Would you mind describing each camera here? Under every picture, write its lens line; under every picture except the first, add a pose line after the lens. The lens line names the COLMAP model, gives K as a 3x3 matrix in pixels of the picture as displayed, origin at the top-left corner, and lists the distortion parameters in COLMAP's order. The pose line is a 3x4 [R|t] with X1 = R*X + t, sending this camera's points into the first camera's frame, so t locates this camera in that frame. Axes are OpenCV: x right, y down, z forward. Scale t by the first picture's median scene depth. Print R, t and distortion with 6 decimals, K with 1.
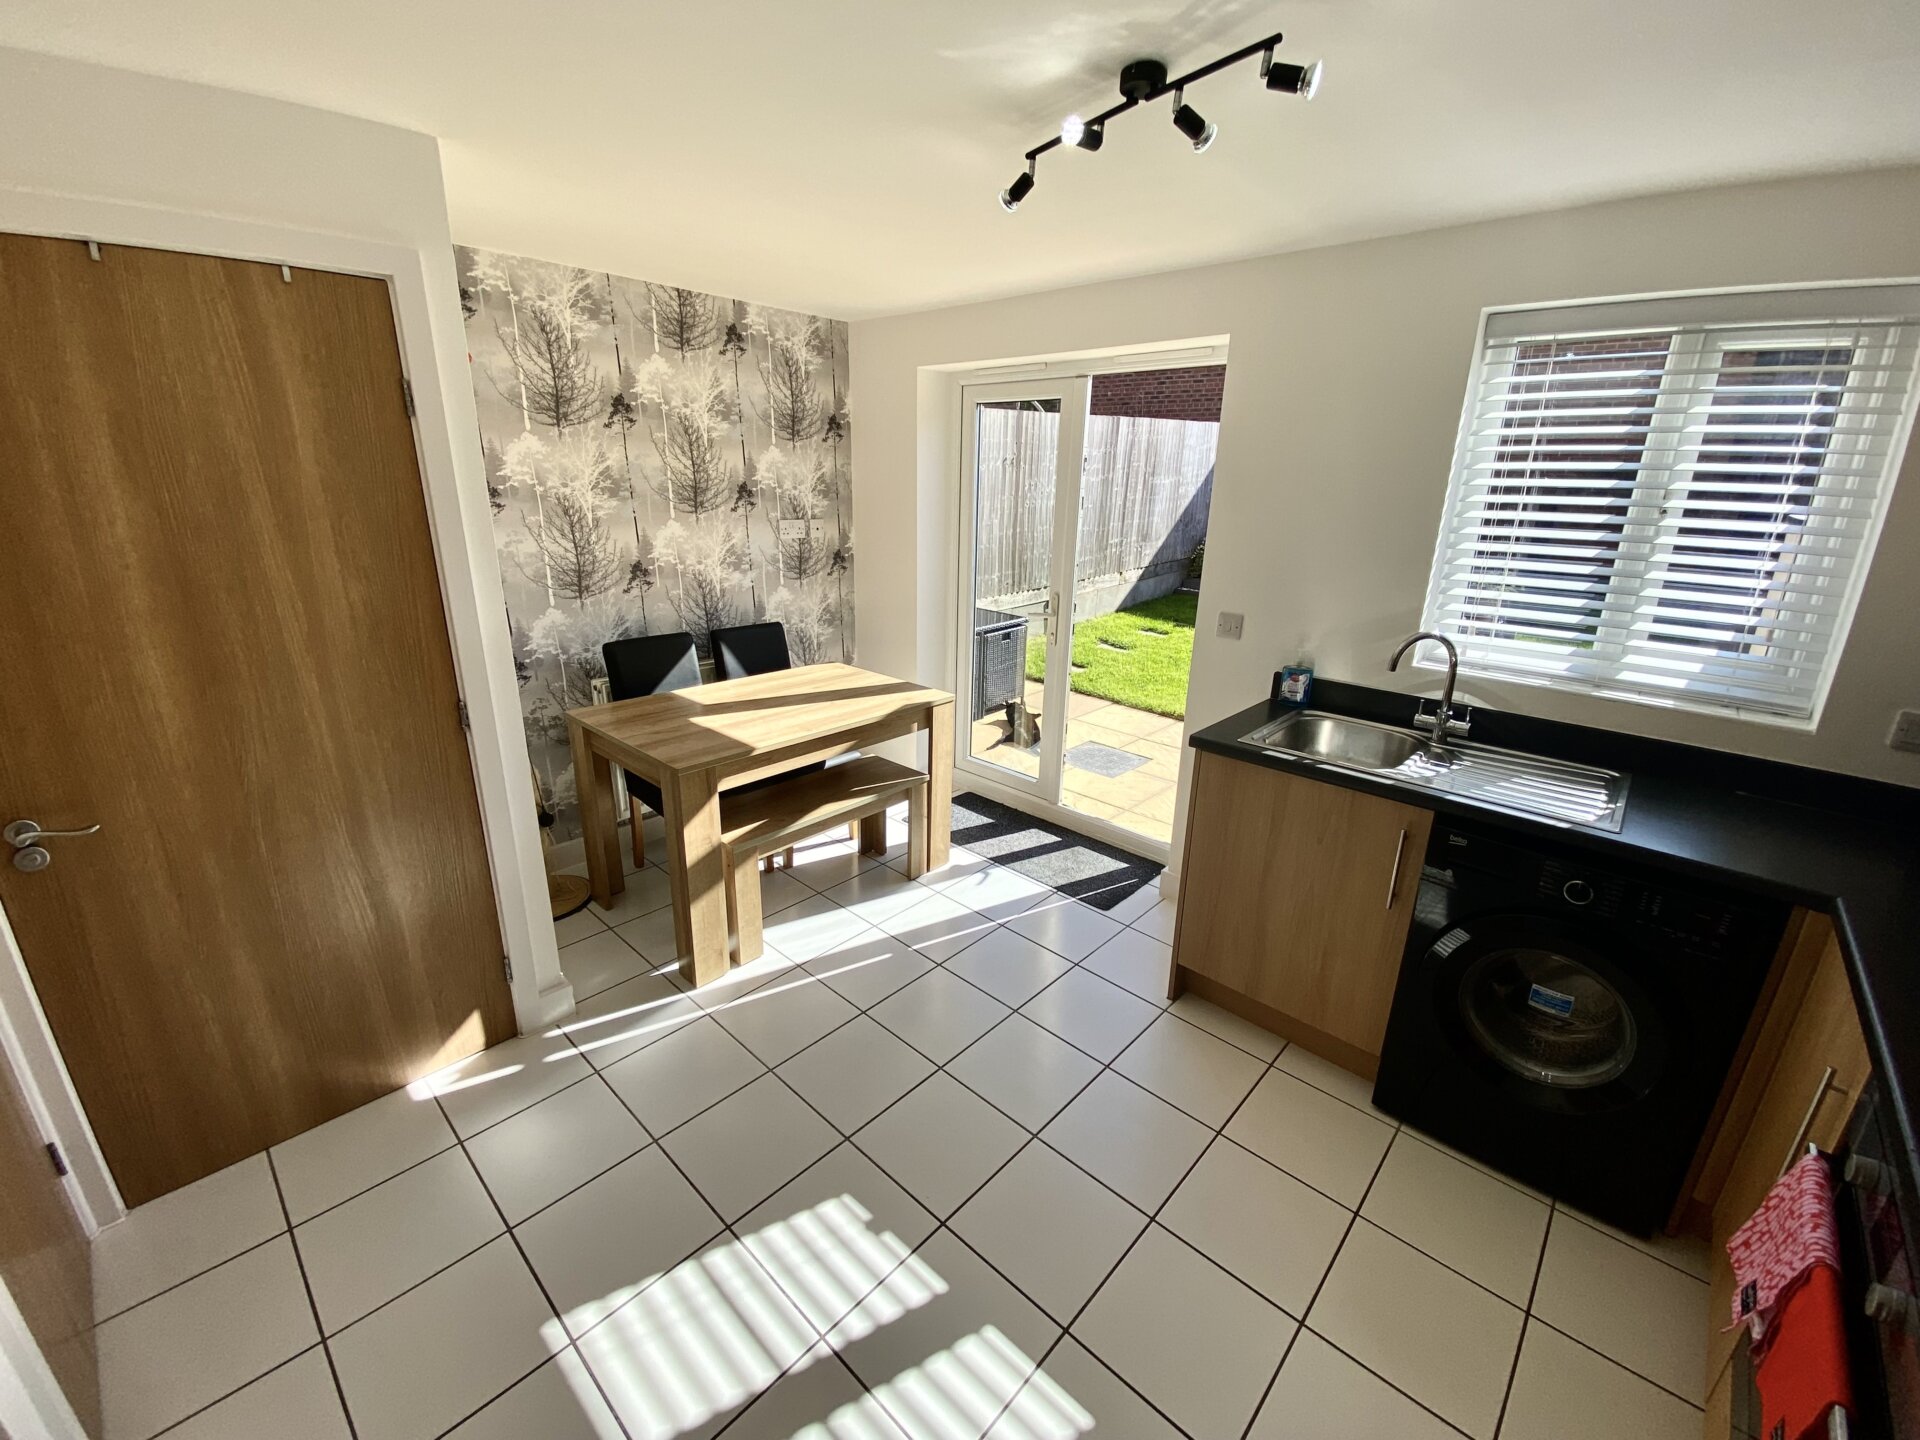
lens RADIAL K [[786.8, 0, 960.0], [0, 786.8, 720.0], [0, 0, 1]] dist [0.017564, -0.015734]
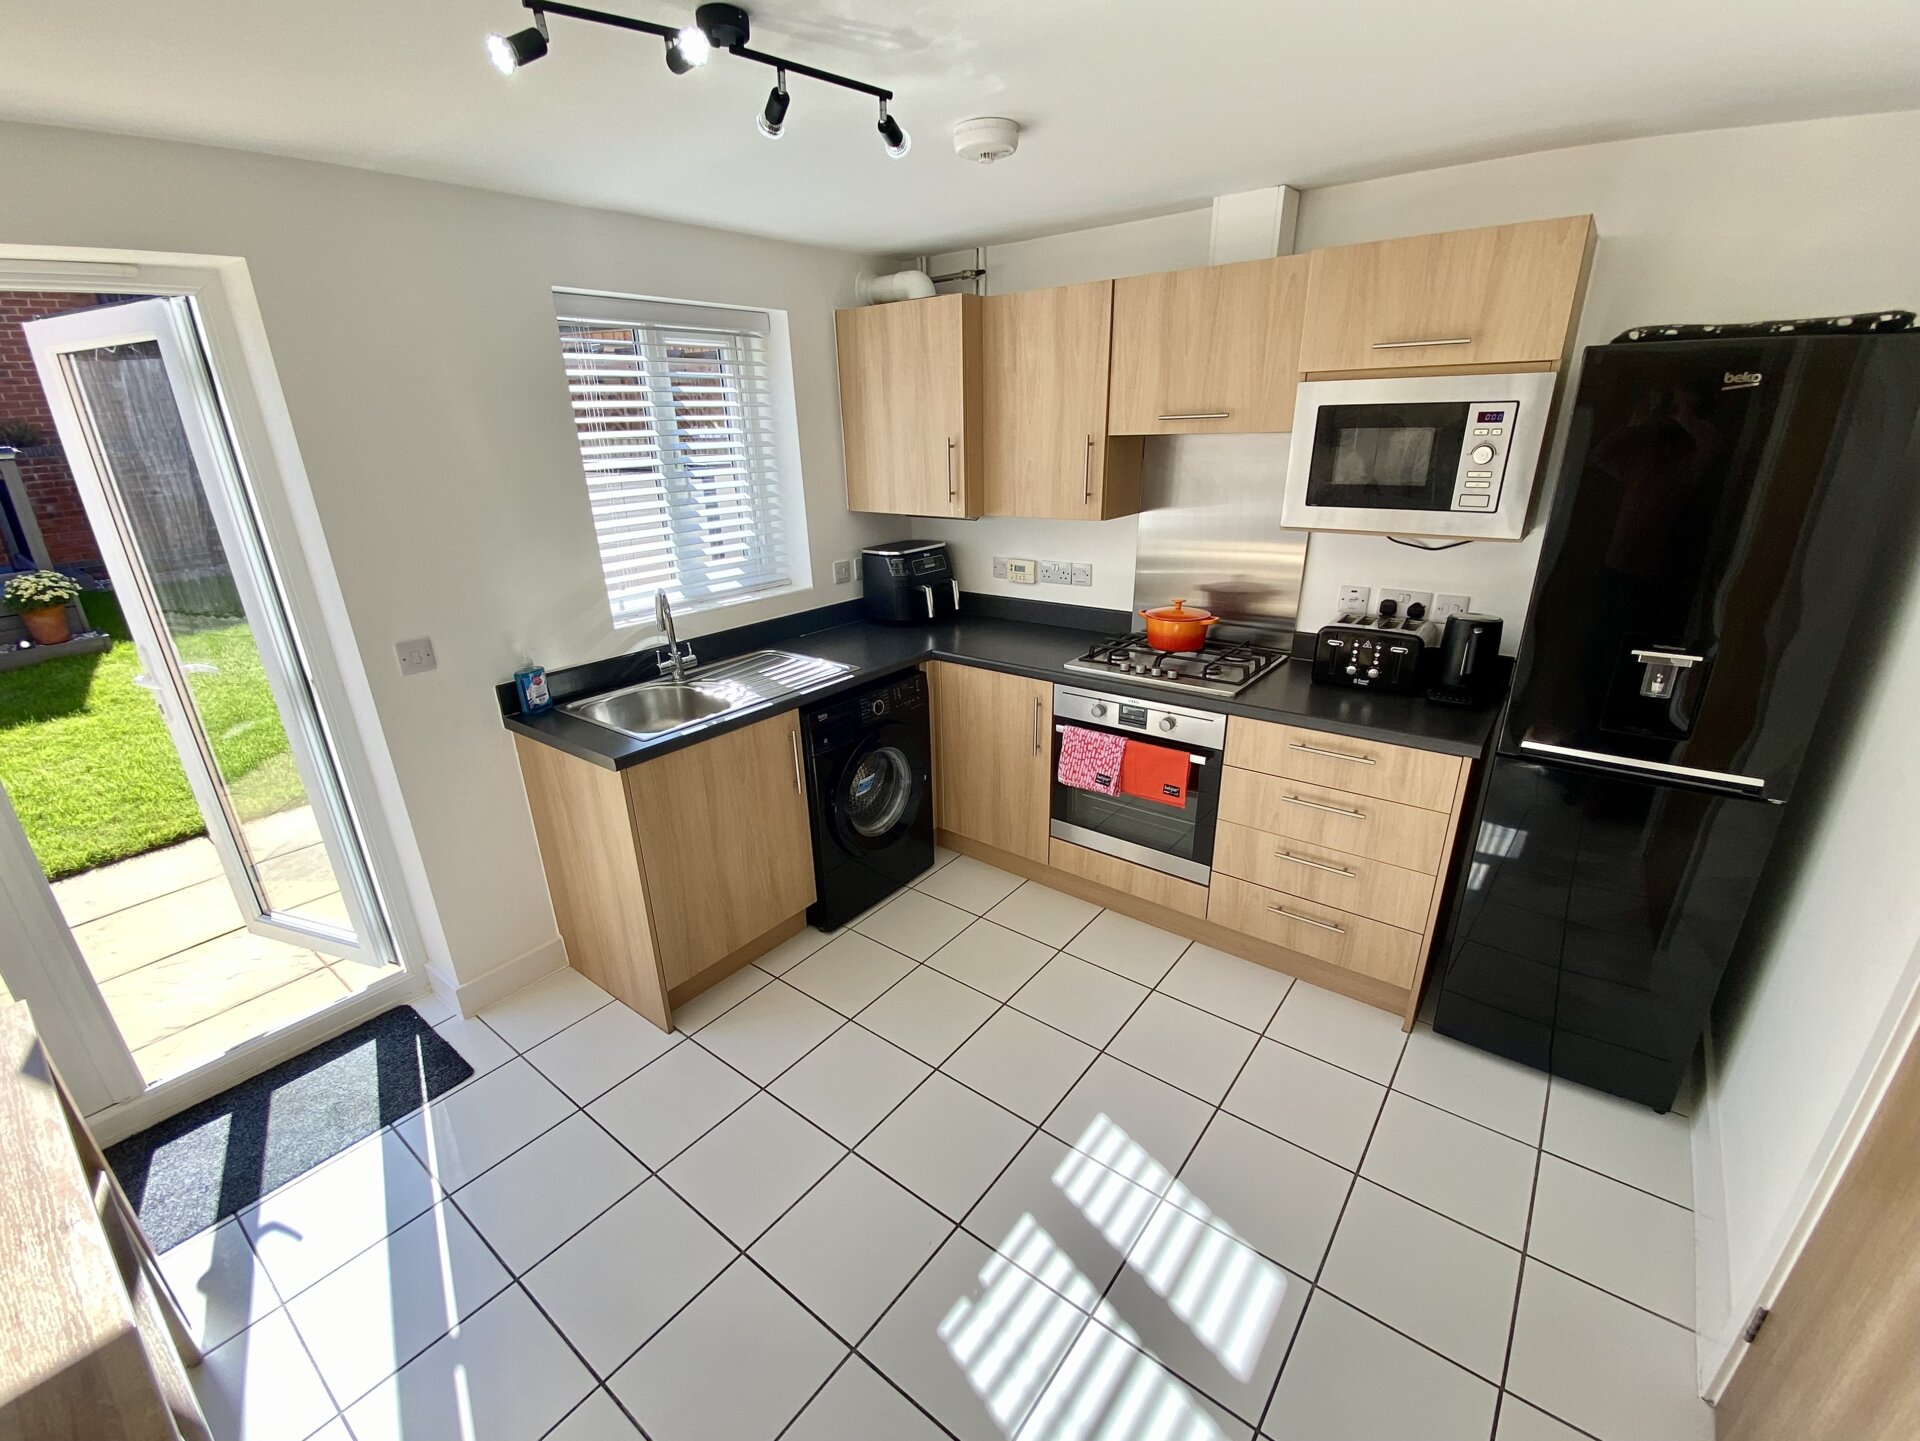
lens RADIAL K [[808.9, 0, 961.6], [0, 808.9, 726.6], [0, 0, 1]] dist [0.073547, -0.017590]
pose [[-0.068768, -0.373956, 0.924893, -0.464439], [0.328636, 0.866851, 0.374923, -0.185192], [-0.941950, 0.329736, 0.063284, 0.450896]]
